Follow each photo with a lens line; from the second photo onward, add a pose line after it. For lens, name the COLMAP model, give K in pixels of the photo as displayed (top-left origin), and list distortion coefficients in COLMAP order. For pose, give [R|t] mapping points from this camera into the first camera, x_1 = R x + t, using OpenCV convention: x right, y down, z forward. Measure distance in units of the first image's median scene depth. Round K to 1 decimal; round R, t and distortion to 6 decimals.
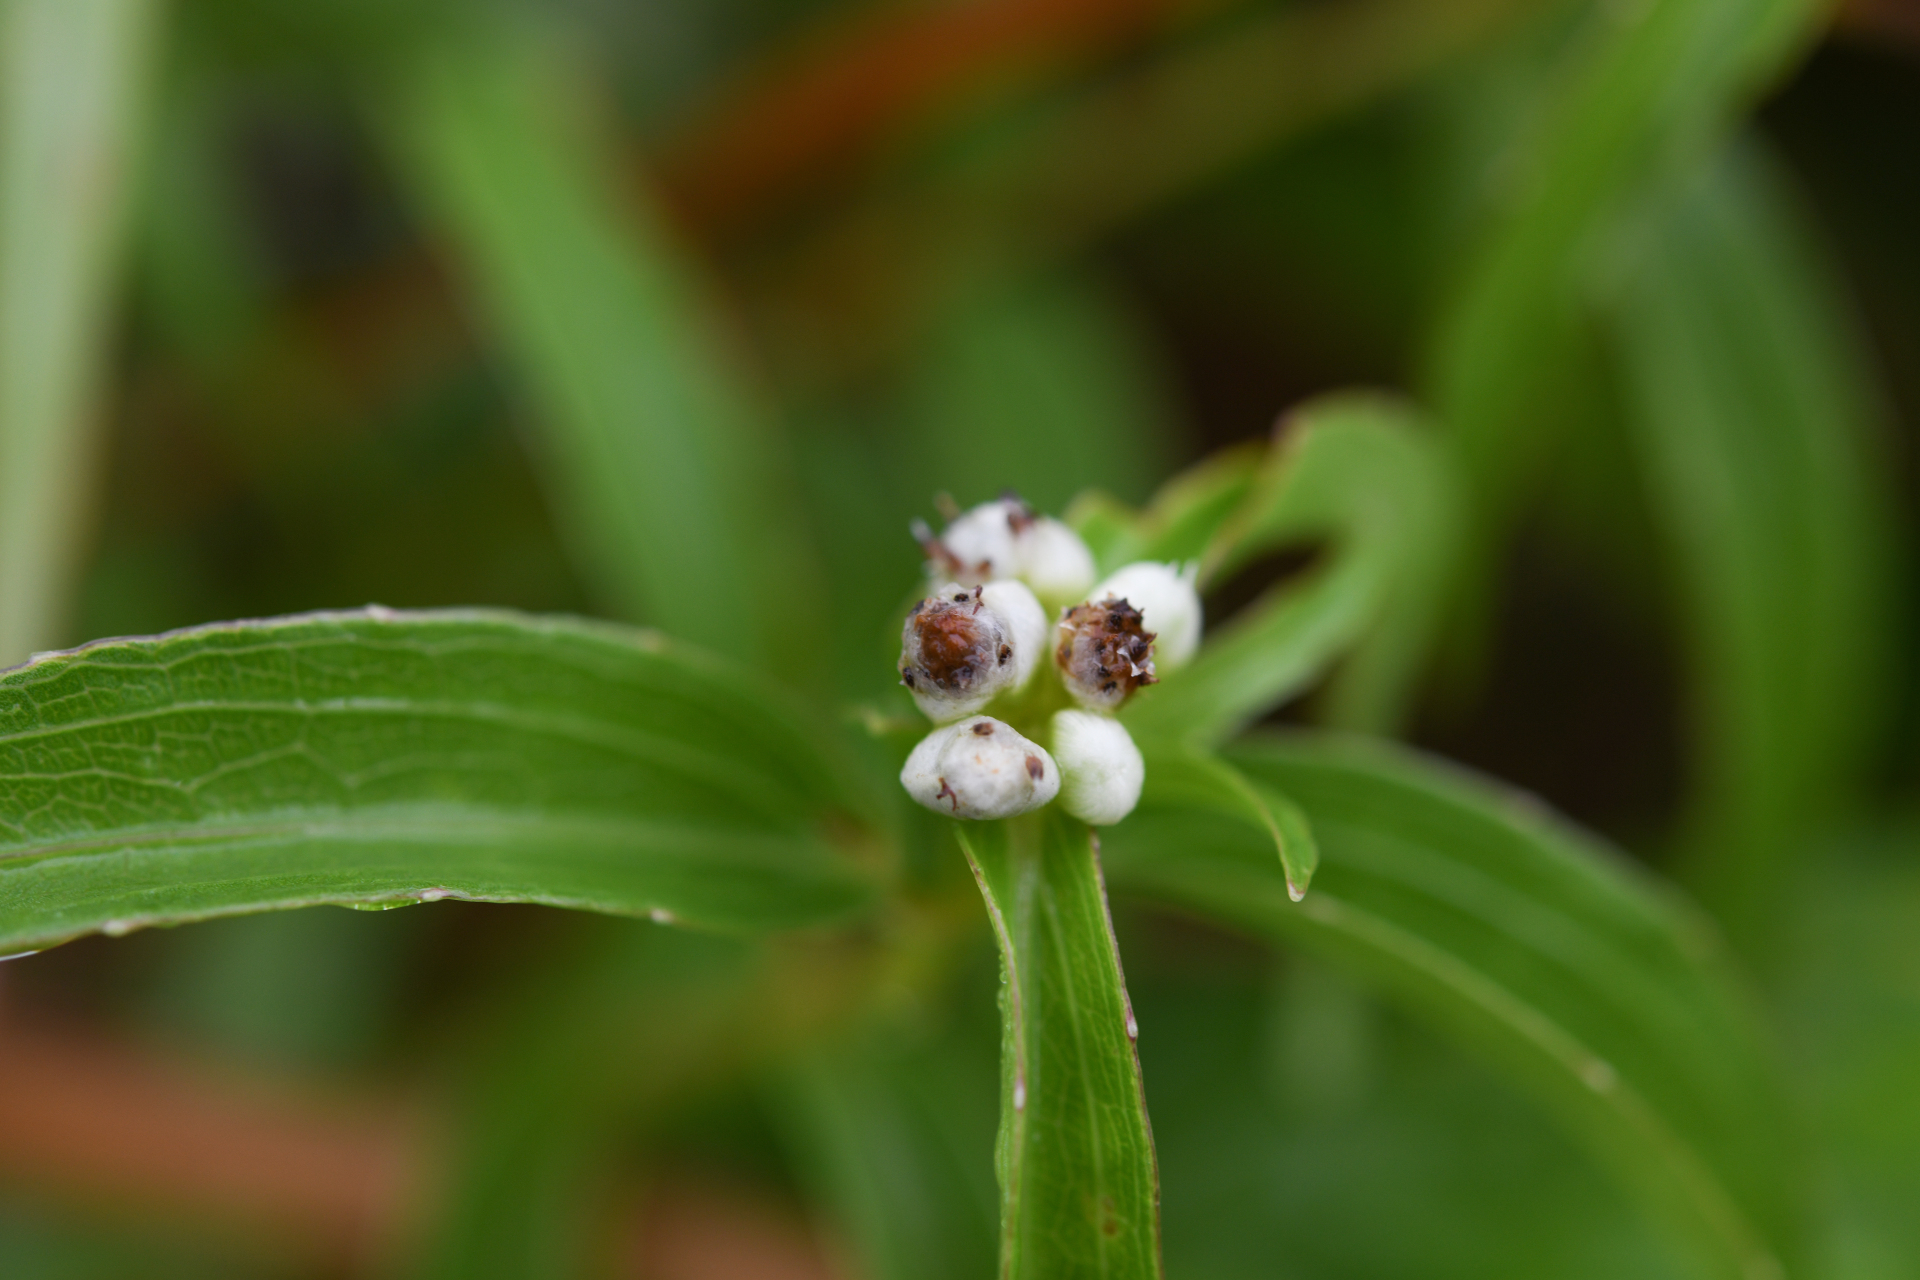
lens RADIAL K [[3578.0, 0, 964.8], [0, 3578.0, 641.8], [0, 0, 1]] dist [-0.070044, 0.000000]
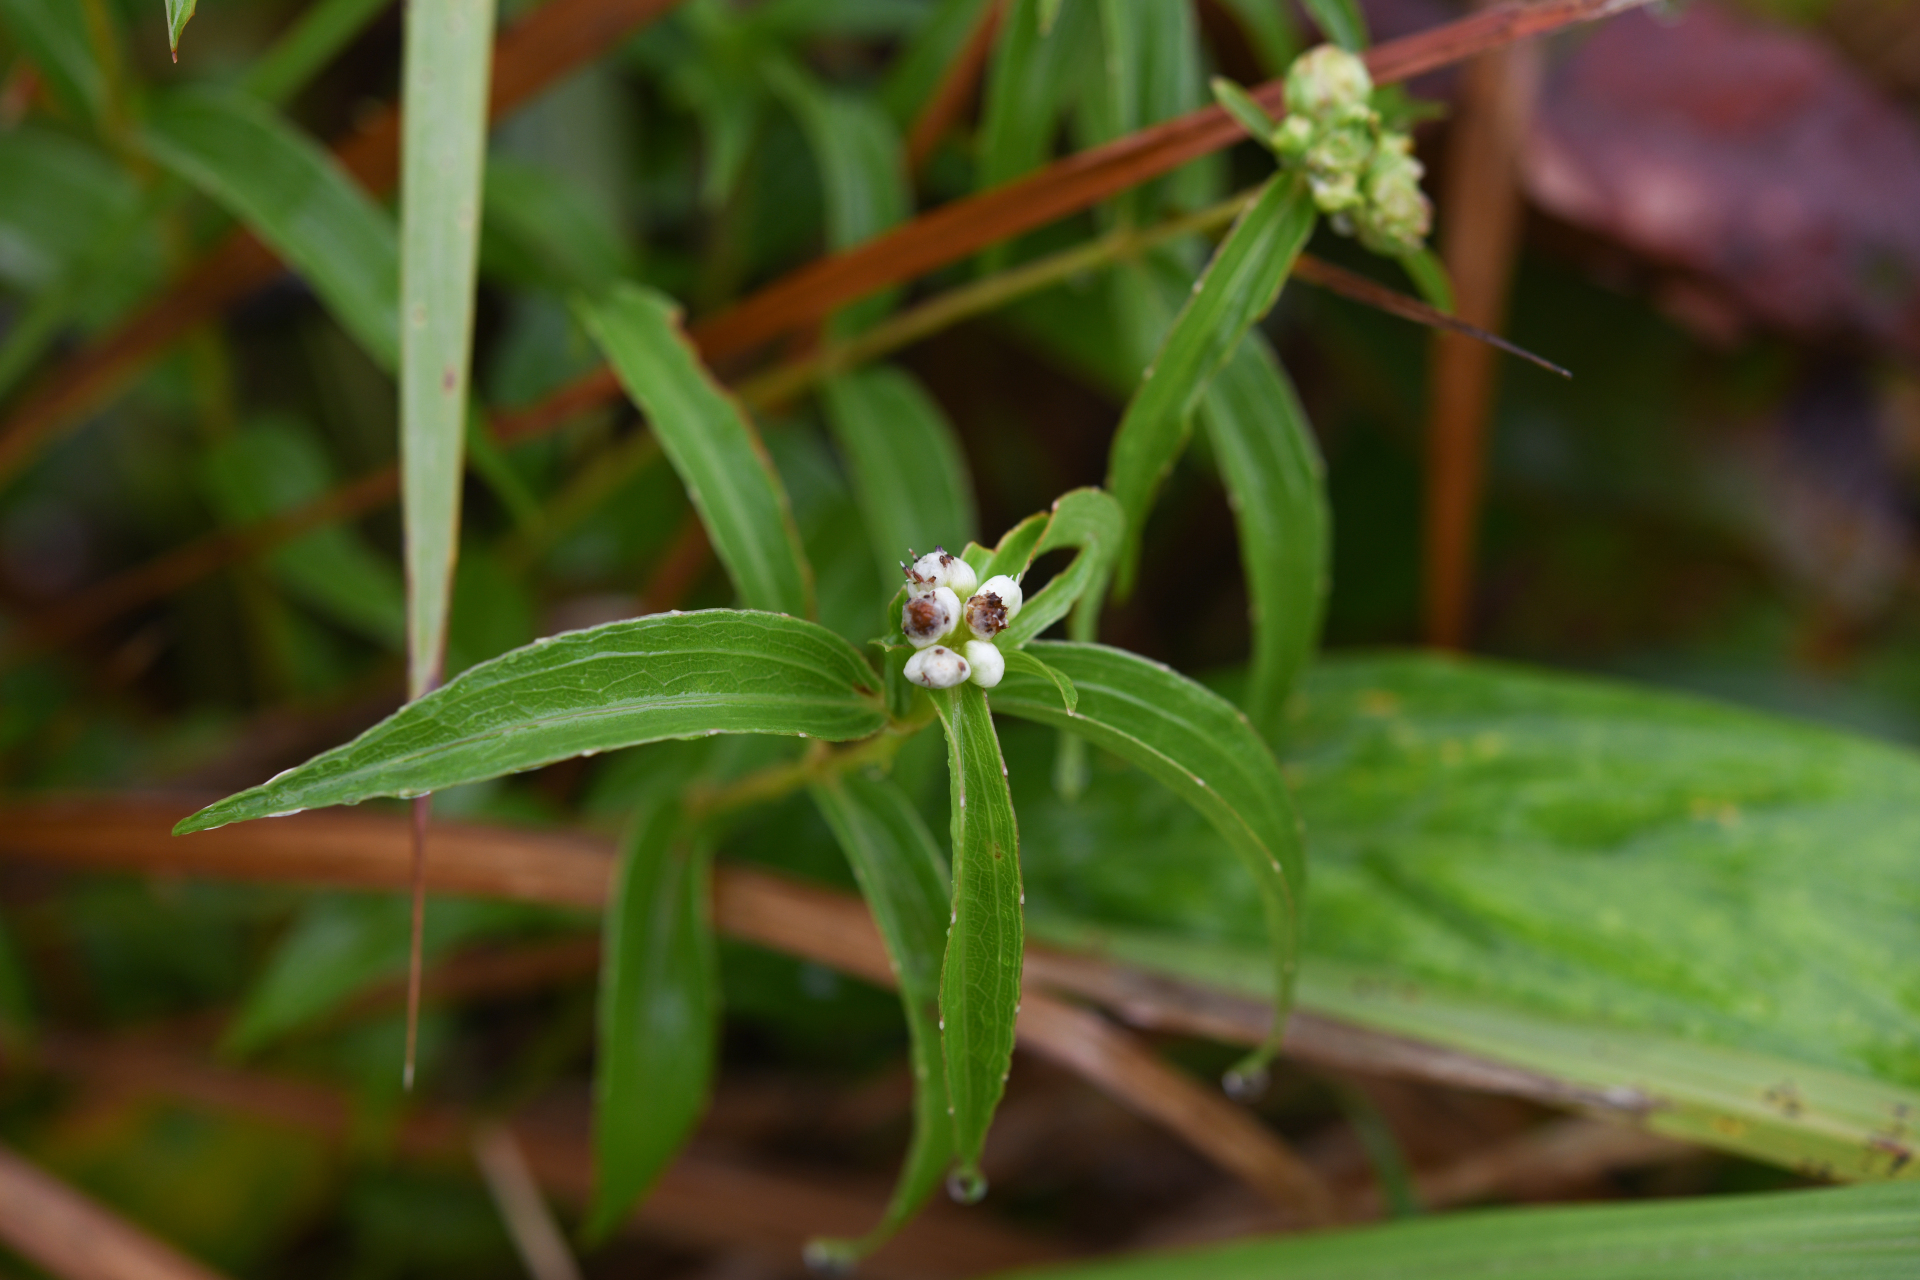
lens RADIAL K [[3578.0, 0, 958.3], [0, 3578.0, 639.5], [0, 0, 1]] dist [-0.070044, 0.000000]
pose [[0.994251, -0.049346, 0.095028, -0.206043], [0.042411, 0.996381, 0.073668, -0.156987], [-0.098319, -0.069214, 0.992745, -1.360807]]
